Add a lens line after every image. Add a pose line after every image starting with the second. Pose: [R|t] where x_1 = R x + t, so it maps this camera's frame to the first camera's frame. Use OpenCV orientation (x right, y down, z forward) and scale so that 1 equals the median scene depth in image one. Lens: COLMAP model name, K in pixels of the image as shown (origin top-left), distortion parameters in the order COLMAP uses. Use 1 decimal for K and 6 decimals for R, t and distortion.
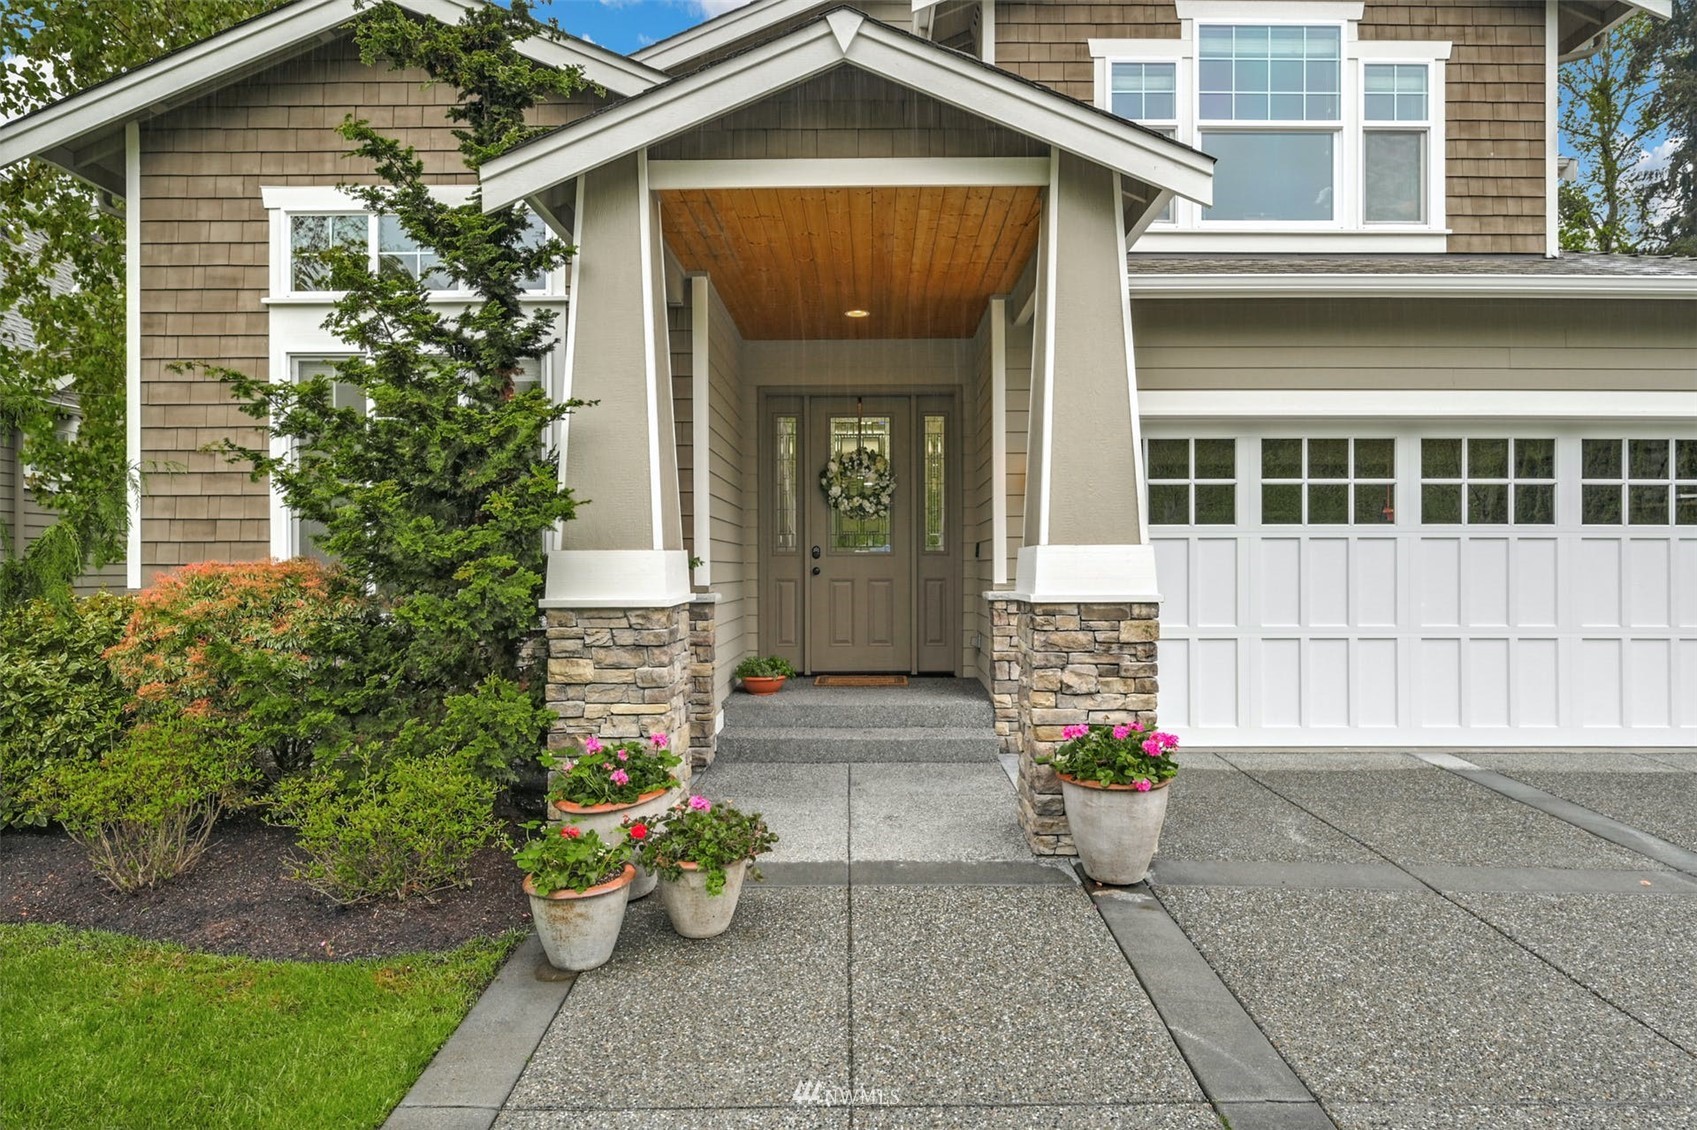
lens RADIAL K [[1009.9, 0, 876.2], [0, 1009.9, 568.7], [0, 0, 1]] dist [-0.016241, -0.001482]
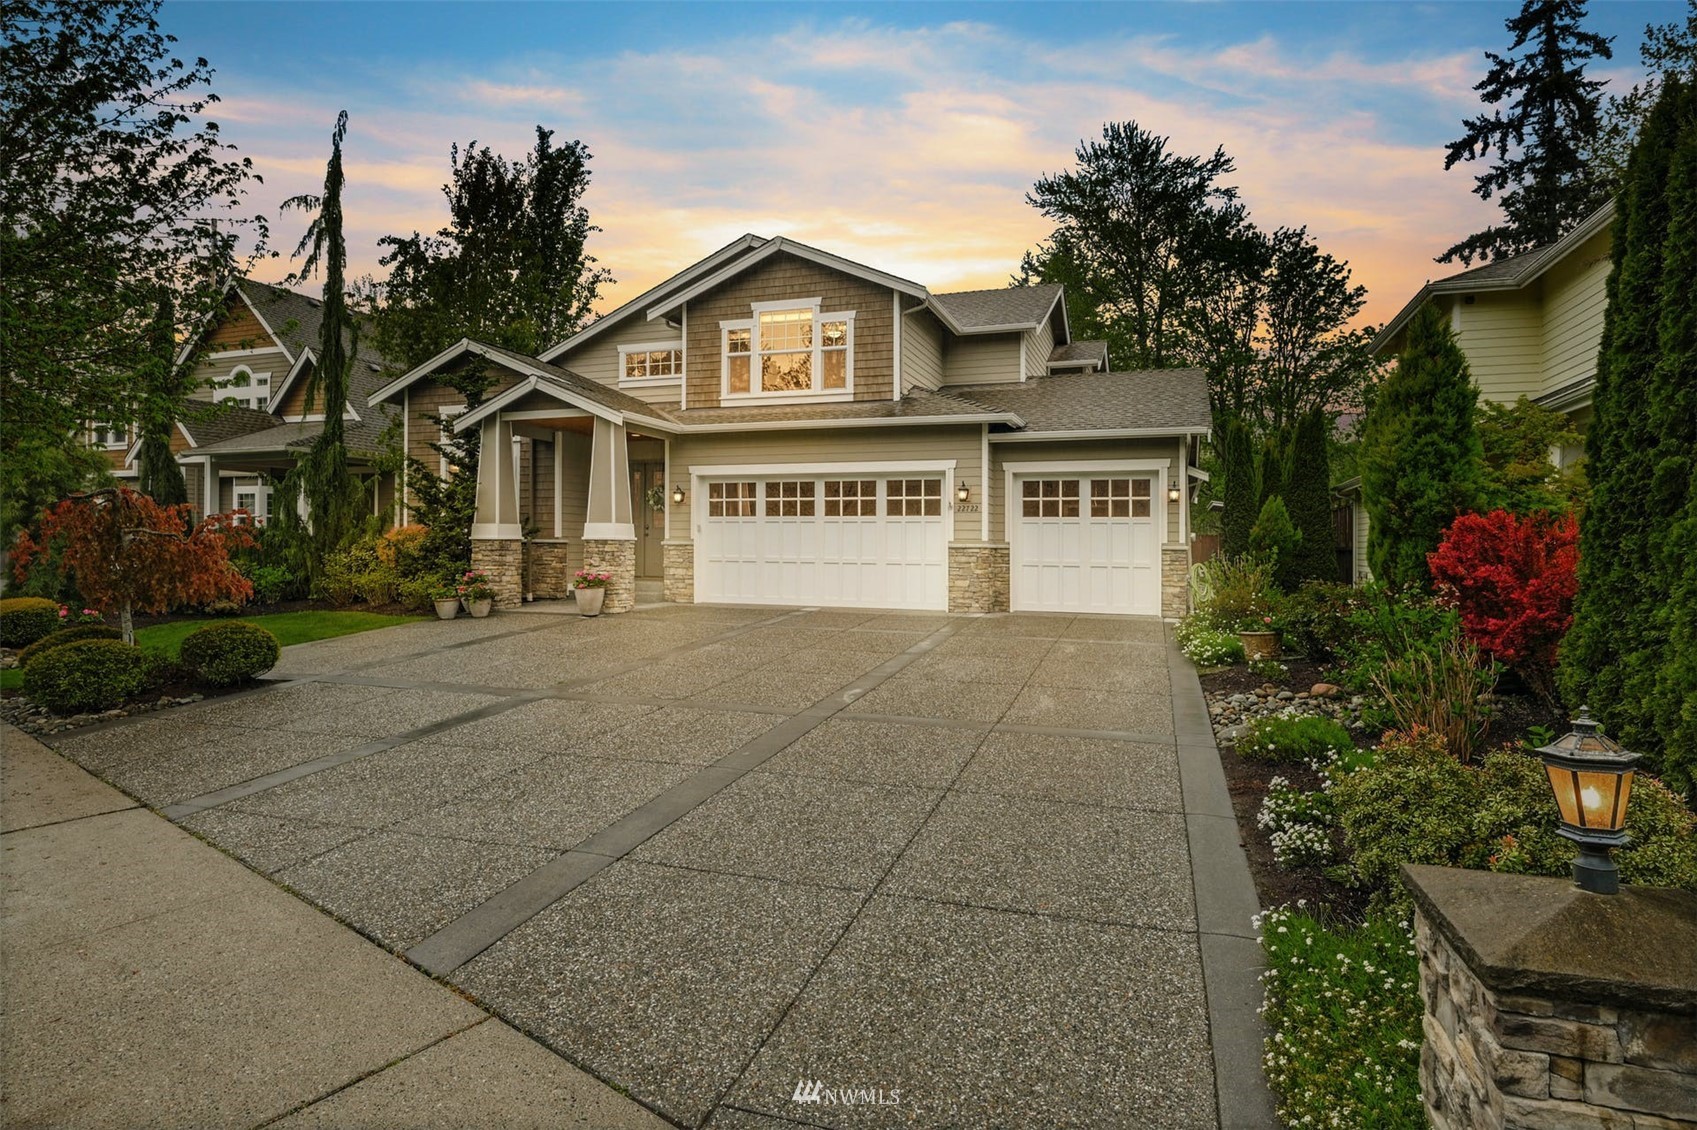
lens RADIAL K [[880.6, 0, 848.5], [0, 880.6, 565.0], [0, 0, 1]] dist [-0.000481, -0.000486]
pose [[0.940003, 0.020984, -0.340521, 1.492017], [-0.015966, 0.999719, 0.017532, 0.039686], [0.340793, -0.011043, 0.940073, -1.118234]]
